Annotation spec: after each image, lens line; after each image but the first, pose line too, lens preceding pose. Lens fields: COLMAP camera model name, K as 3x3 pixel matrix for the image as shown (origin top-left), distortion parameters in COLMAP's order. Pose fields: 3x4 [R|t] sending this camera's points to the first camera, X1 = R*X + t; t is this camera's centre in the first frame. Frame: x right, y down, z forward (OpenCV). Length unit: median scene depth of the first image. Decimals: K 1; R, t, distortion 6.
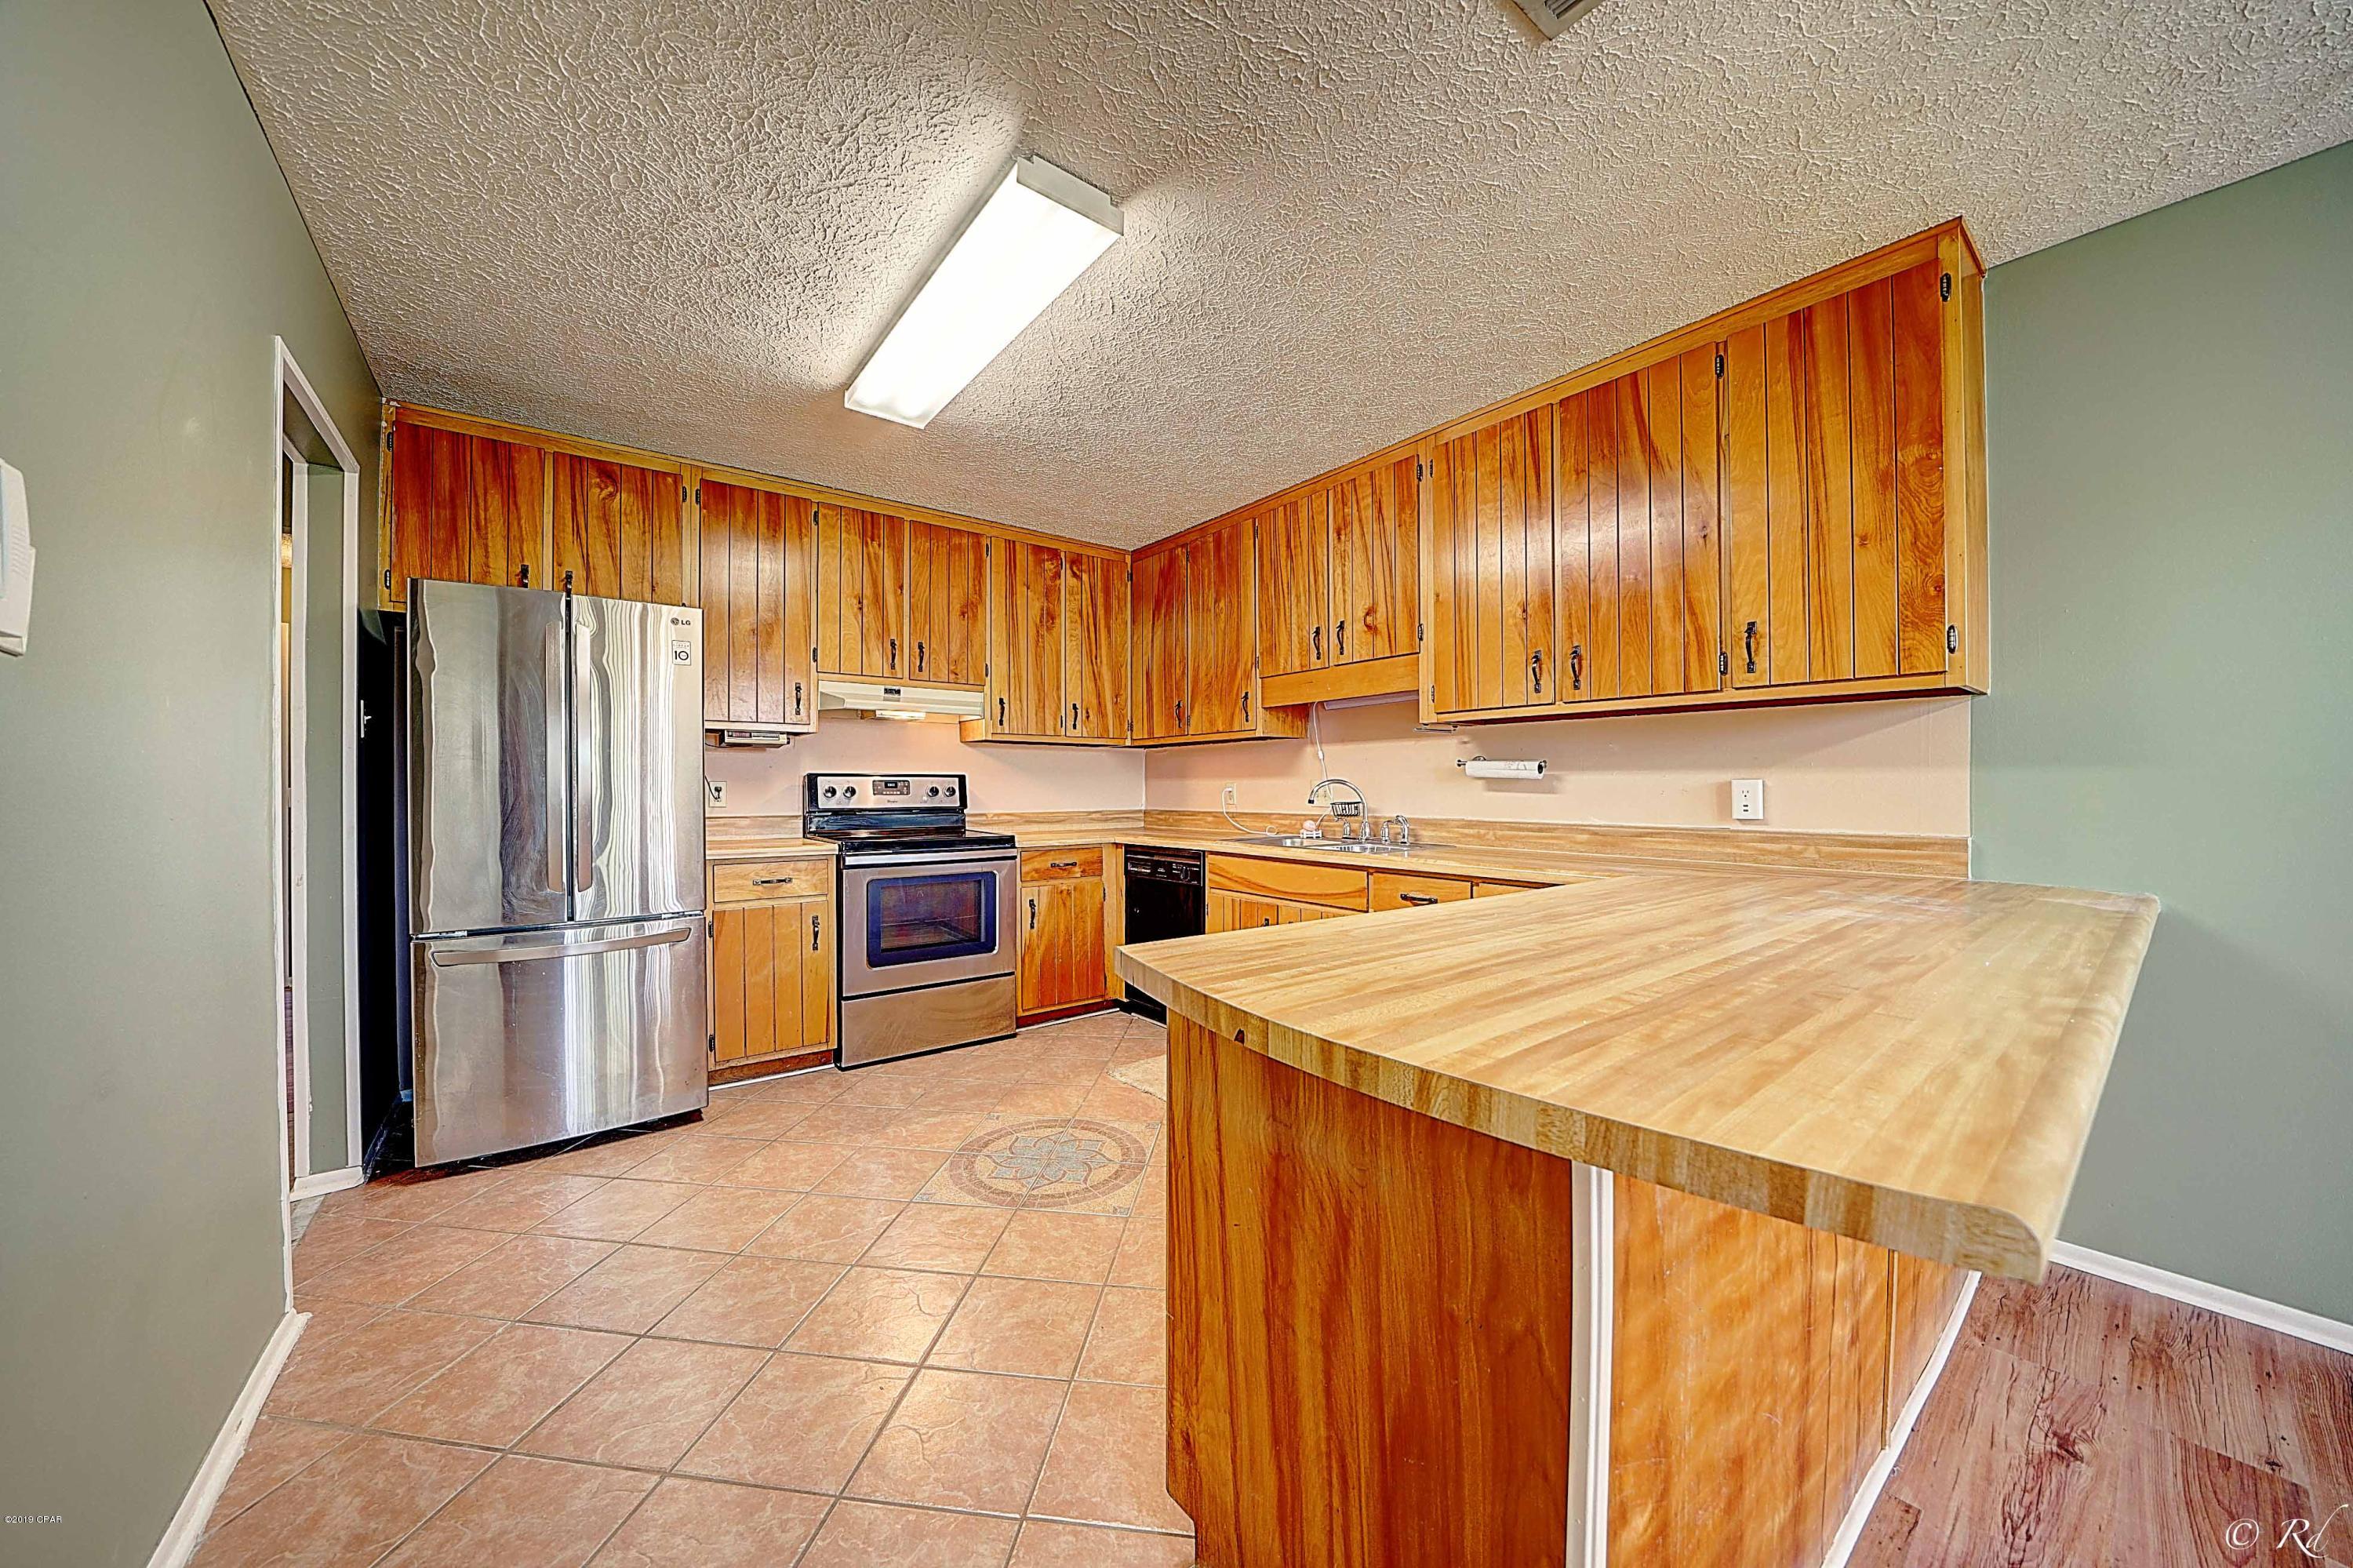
lens RADIAL K [[817.0, 0, 1174.7], [0, 817.0, 783.6], [0, 0, 1]] dist [-0.024514, 0.002469]
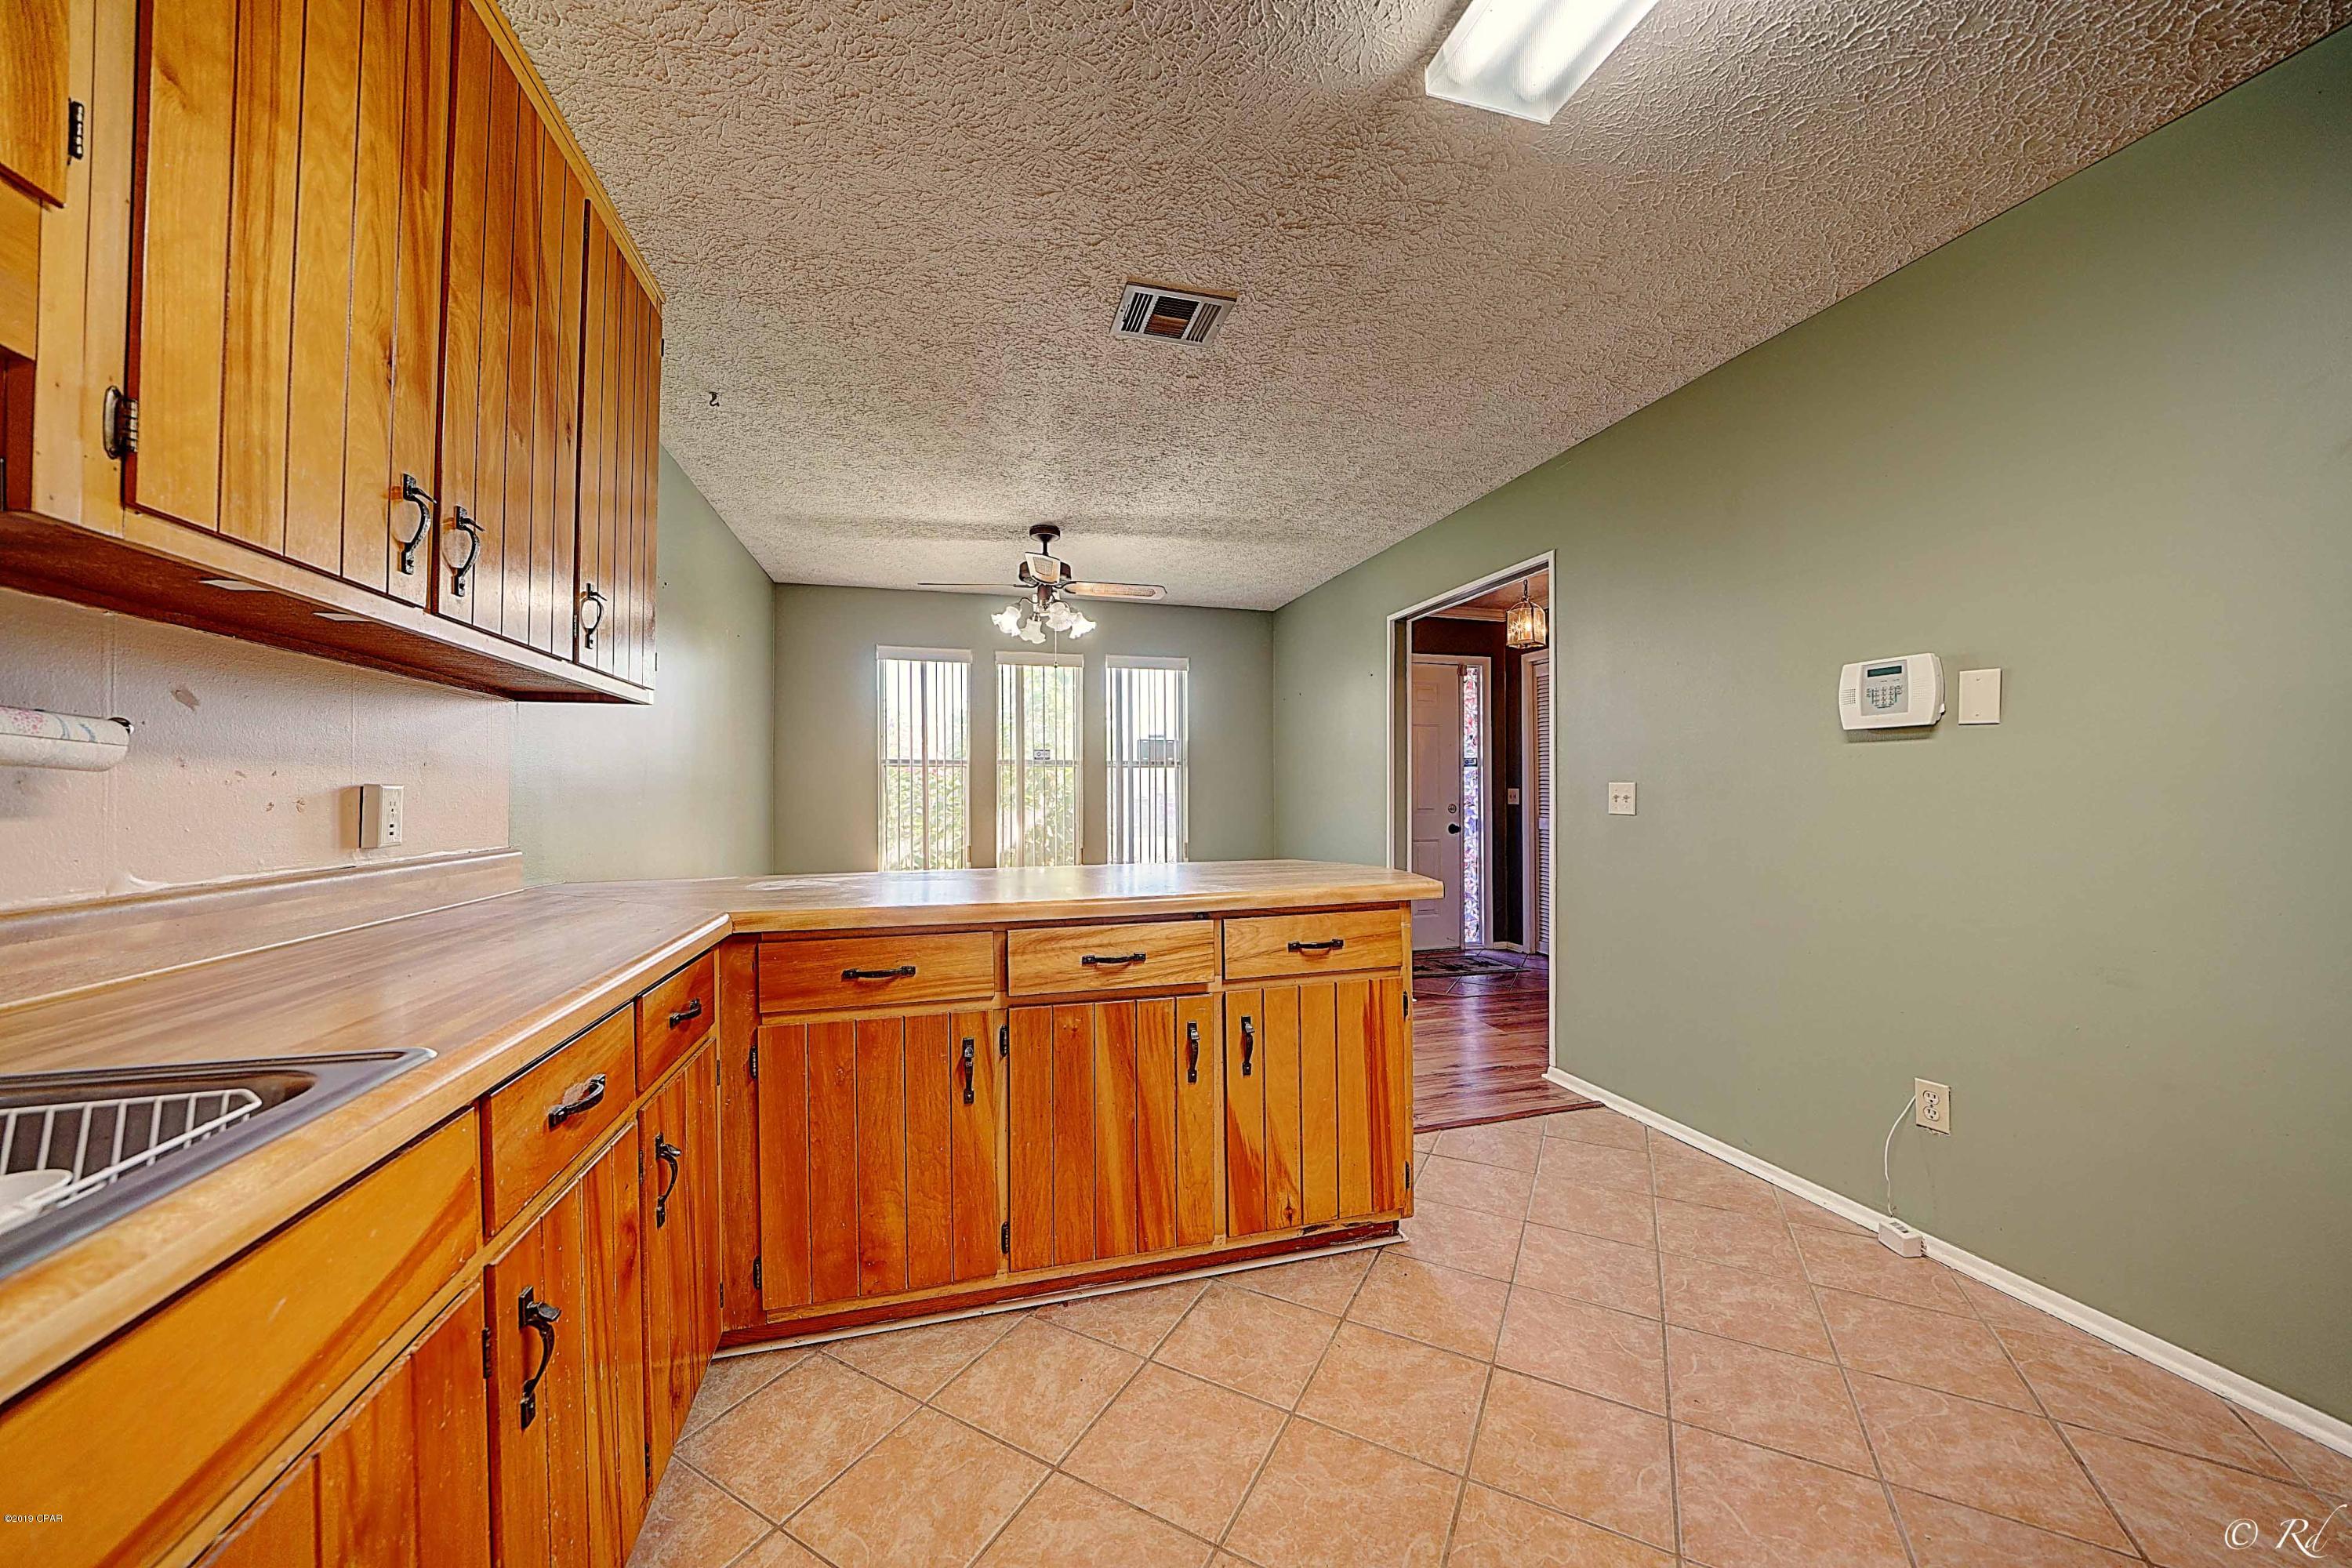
lens RADIAL K [[816.7, 0, 1183.8], [0, 816.7, 784.0], [0, 0, 1]] dist [-0.024514, 0.002469]
pose [[-0.928521, 0.009709, 0.371152, -0.065586], [0.004521, 0.999880, -0.014845, 0.005155], [-0.371251, -0.012105, -0.928454, 0.924113]]
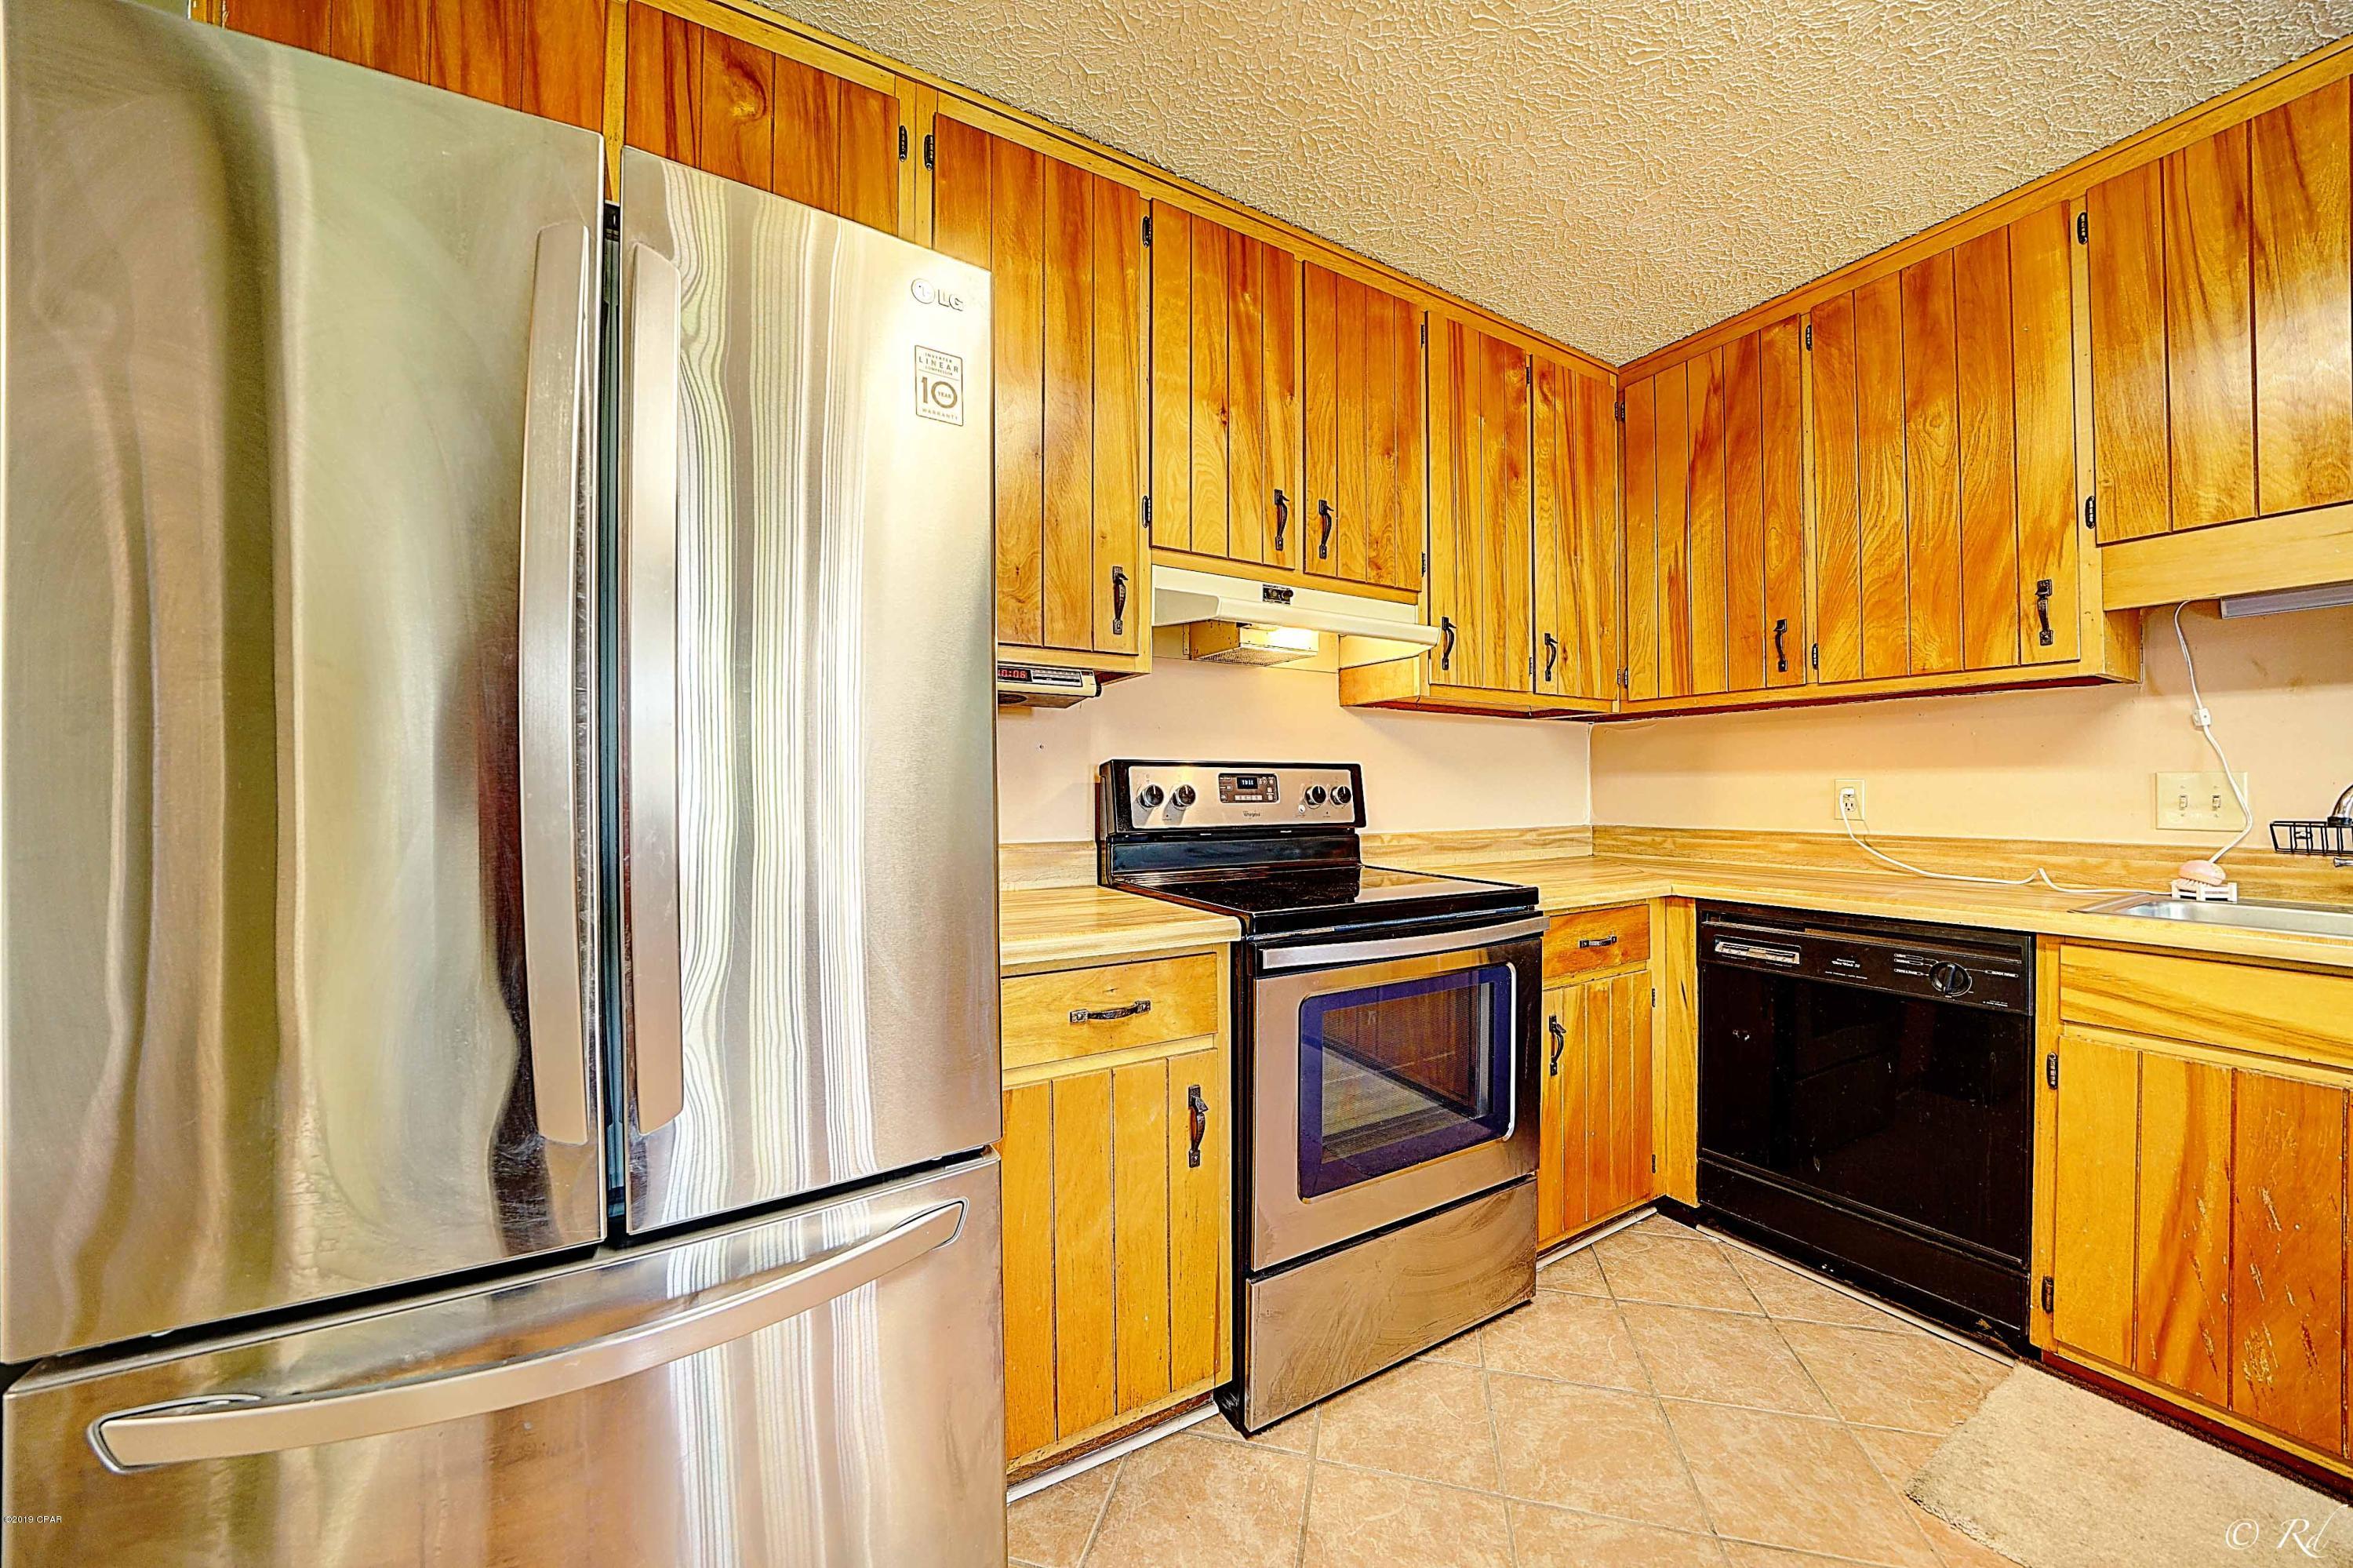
lens RADIAL K [[817.0, 0, 1173.9], [0, 817.0, 784.4], [0, 0, 1]] dist [-0.024514, 0.002469]
pose [[0.991045, -0.000015, -0.133526, -0.358913], [0.000029, 1.000000, 0.000100, 0.002875], [0.133526, -0.000103, 0.991045, 0.519556]]
